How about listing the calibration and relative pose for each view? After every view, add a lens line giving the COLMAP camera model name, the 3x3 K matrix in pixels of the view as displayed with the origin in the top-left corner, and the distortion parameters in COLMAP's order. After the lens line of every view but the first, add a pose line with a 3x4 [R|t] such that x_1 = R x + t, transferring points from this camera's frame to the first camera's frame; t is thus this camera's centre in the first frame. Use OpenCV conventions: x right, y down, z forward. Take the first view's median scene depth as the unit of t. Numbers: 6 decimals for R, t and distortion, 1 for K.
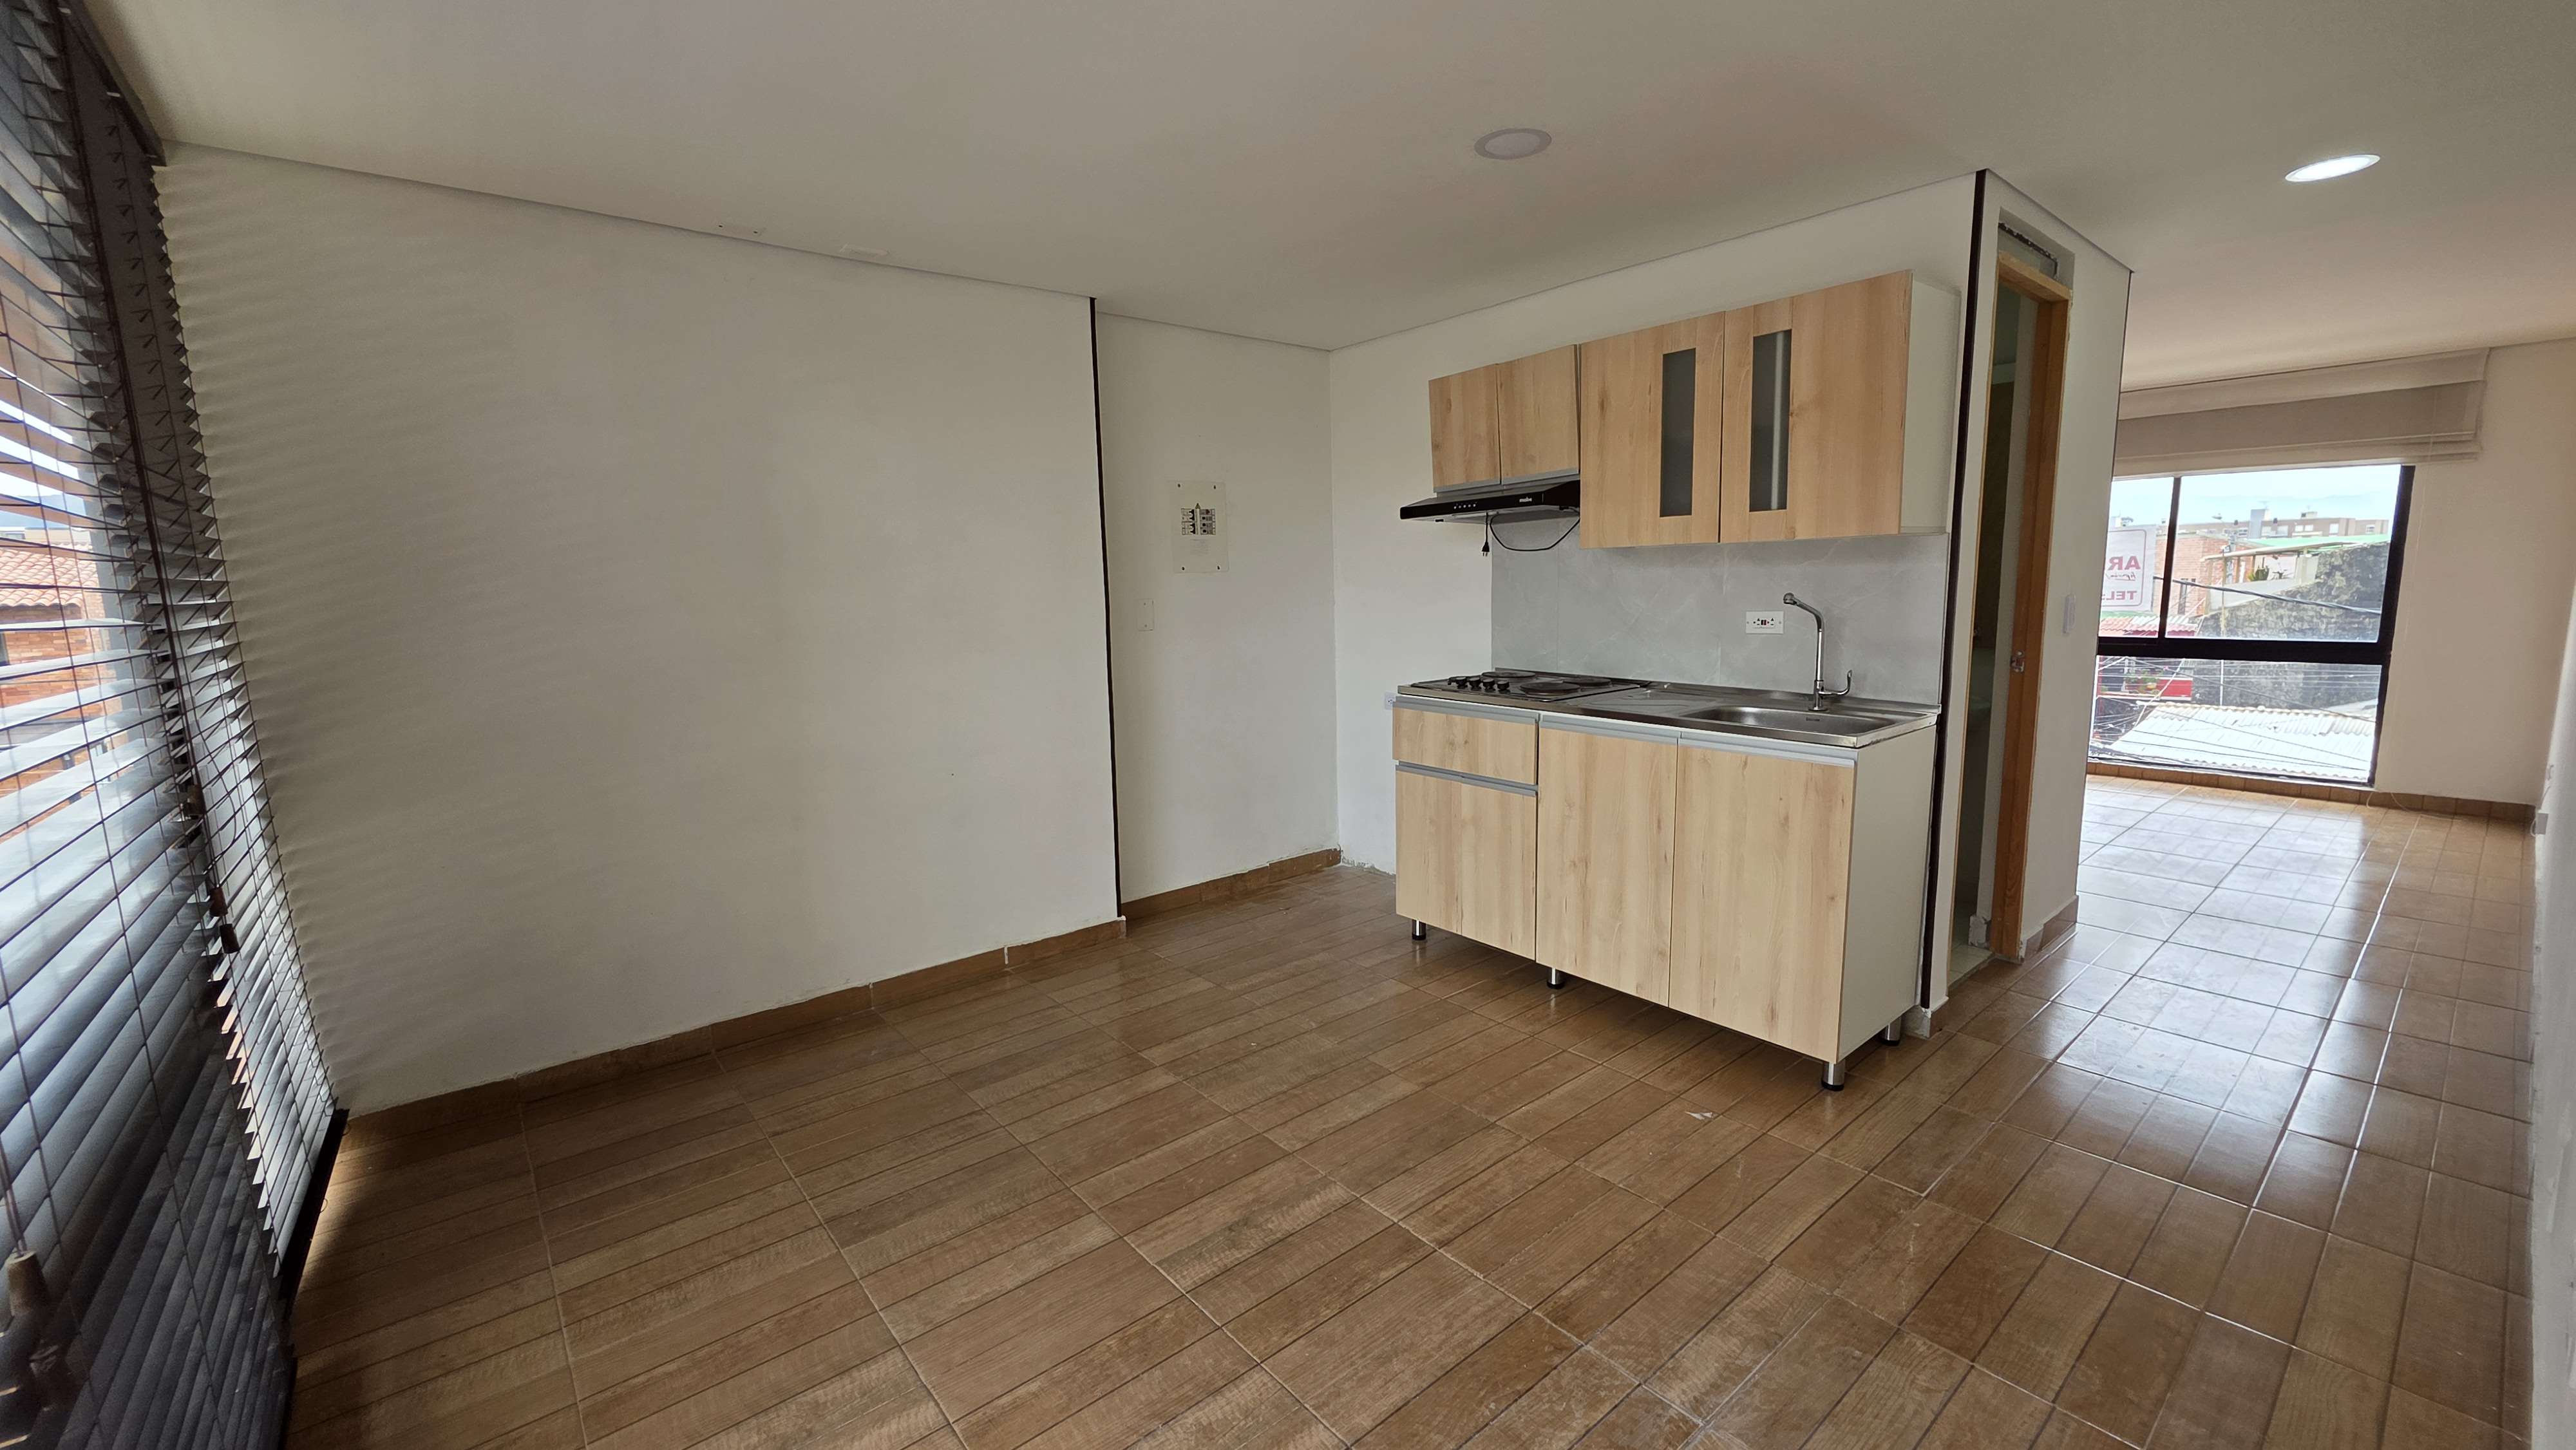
lens RADIAL K [[1029.2, 0, 1288.0], [0, 1029.2, 723.9], [0, 0, 1]] dist [-0.001734, -0.000202]
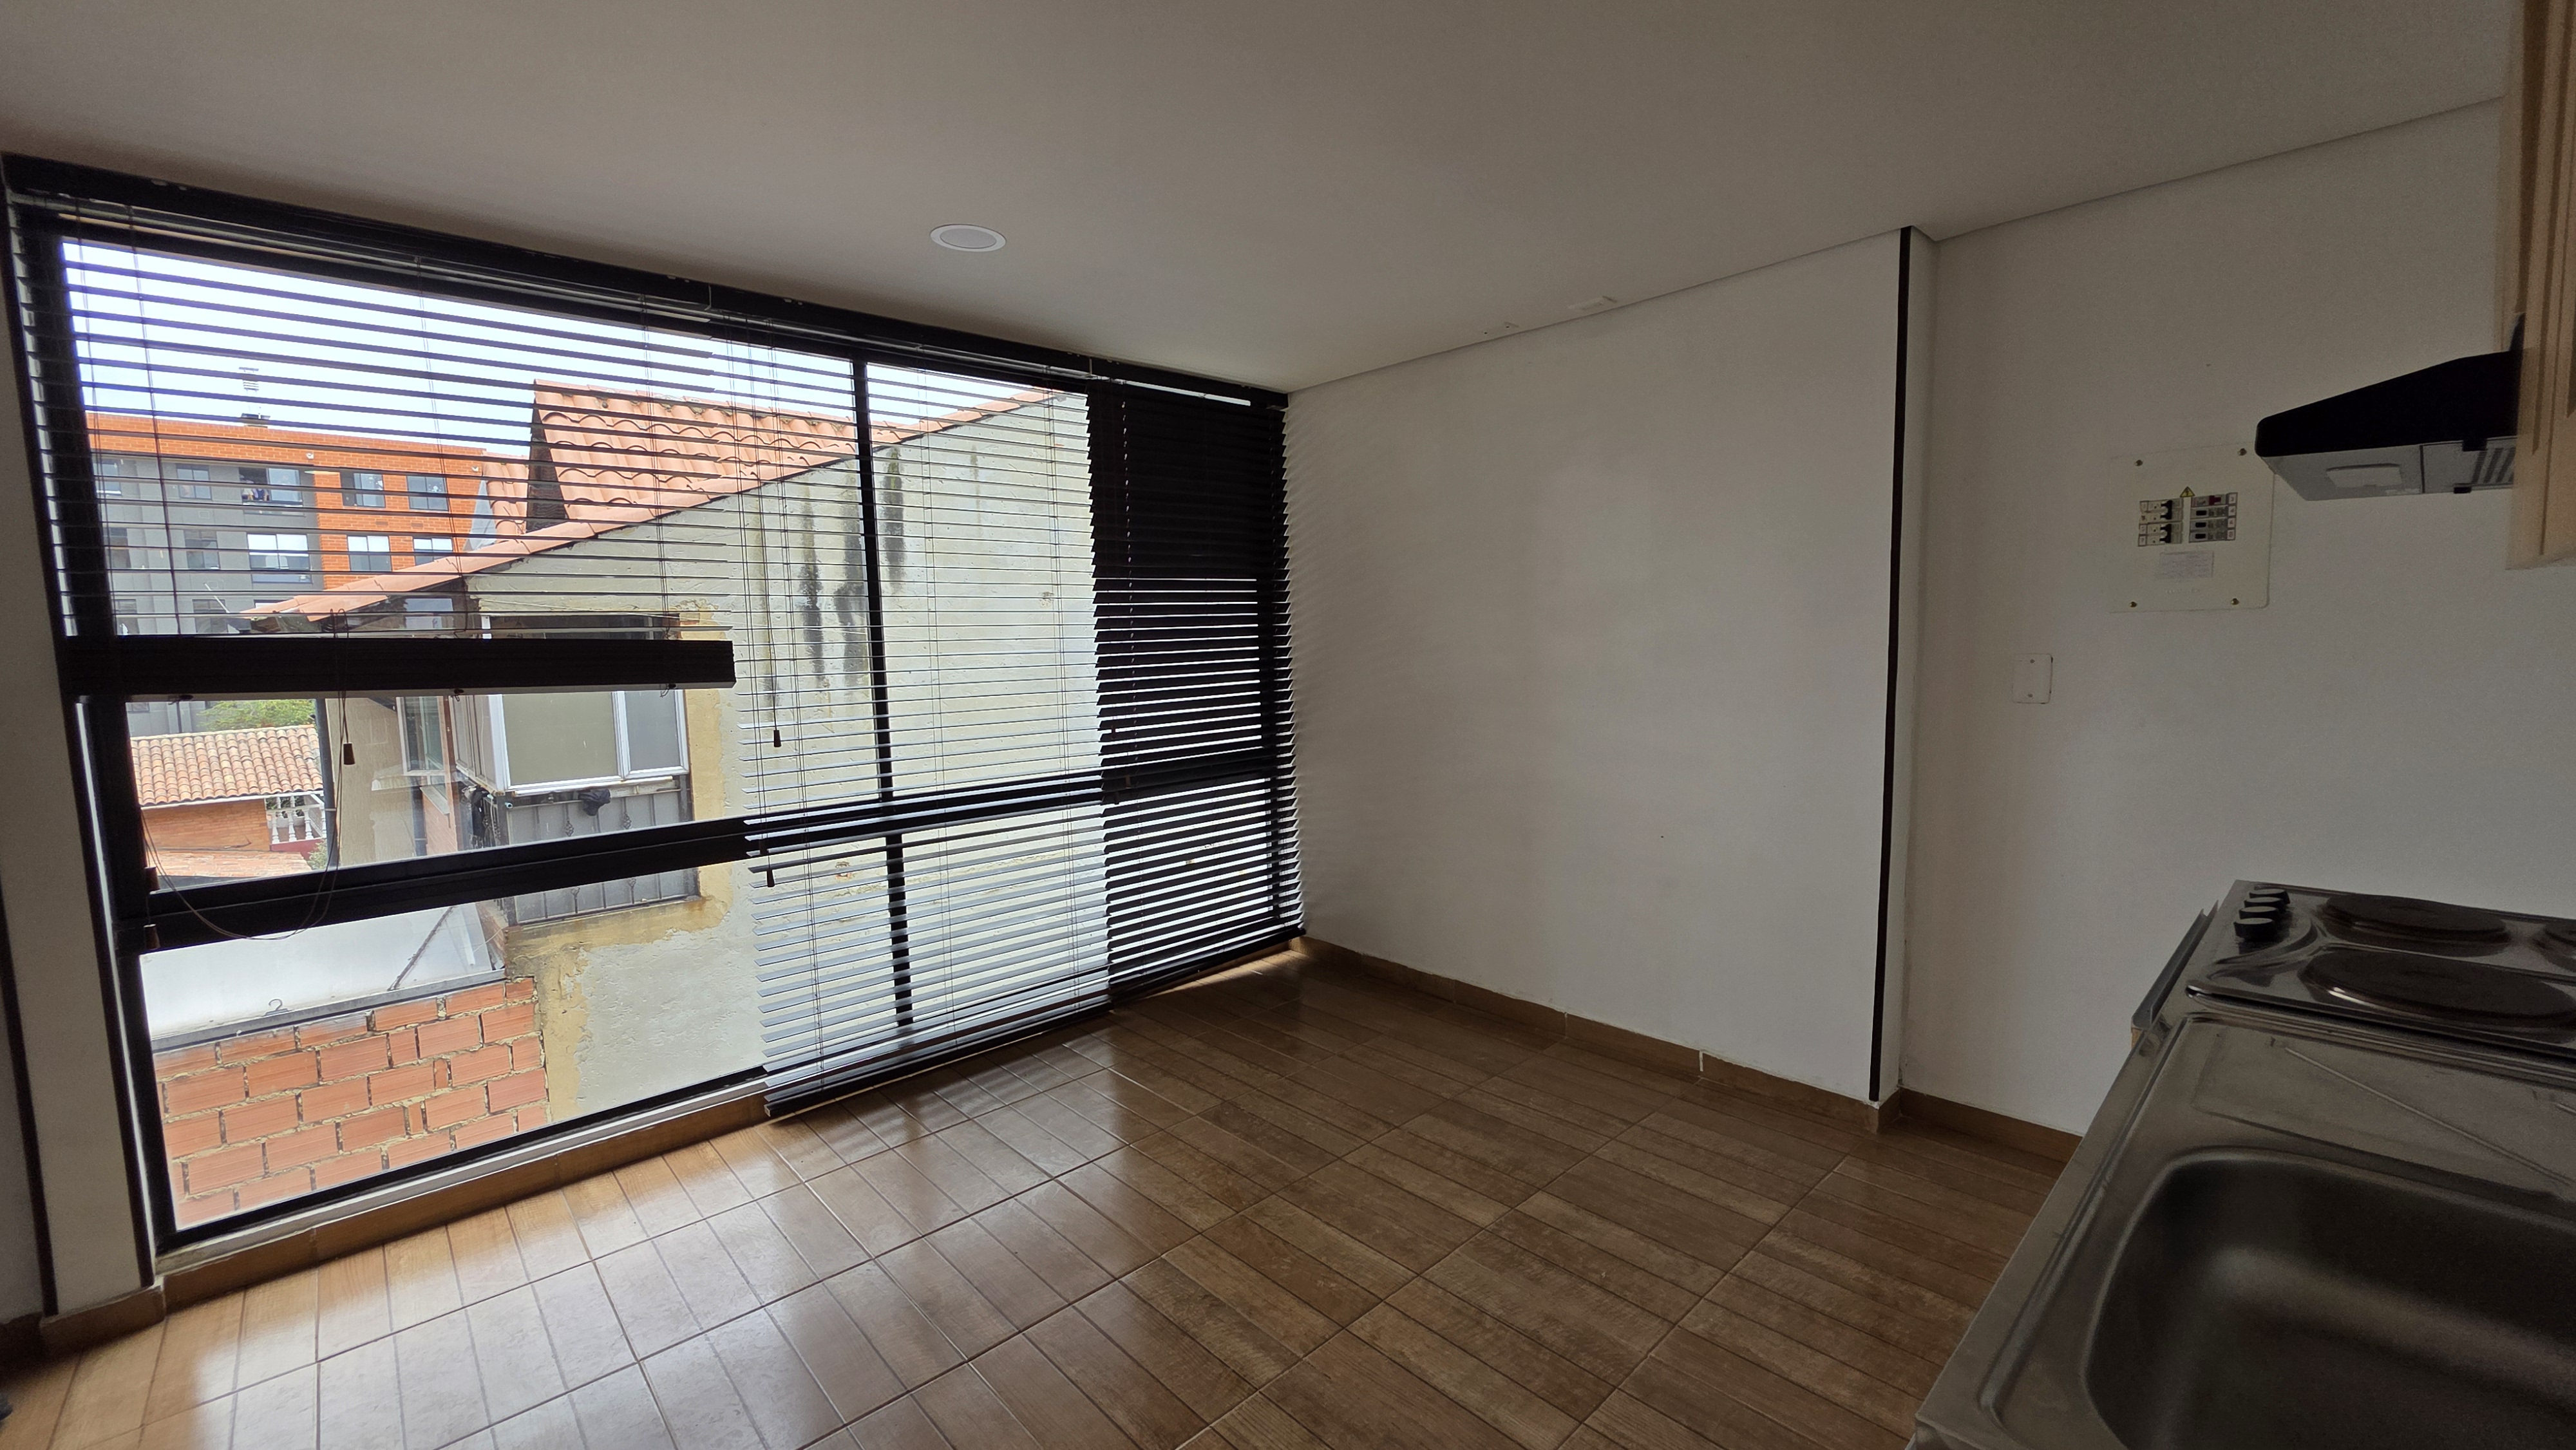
lens RADIAL K [[1029.2, 0, 1288.6], [0, 1029.2, 717.3], [0, 0, 1]] dist [-0.001734, -0.000202]
pose [[0.055628, 0.109260, -0.992455, 0.623654], [-0.119101, 0.987624, 0.102052, -0.123557], [0.991323, 0.112526, 0.067953, 0.675872]]
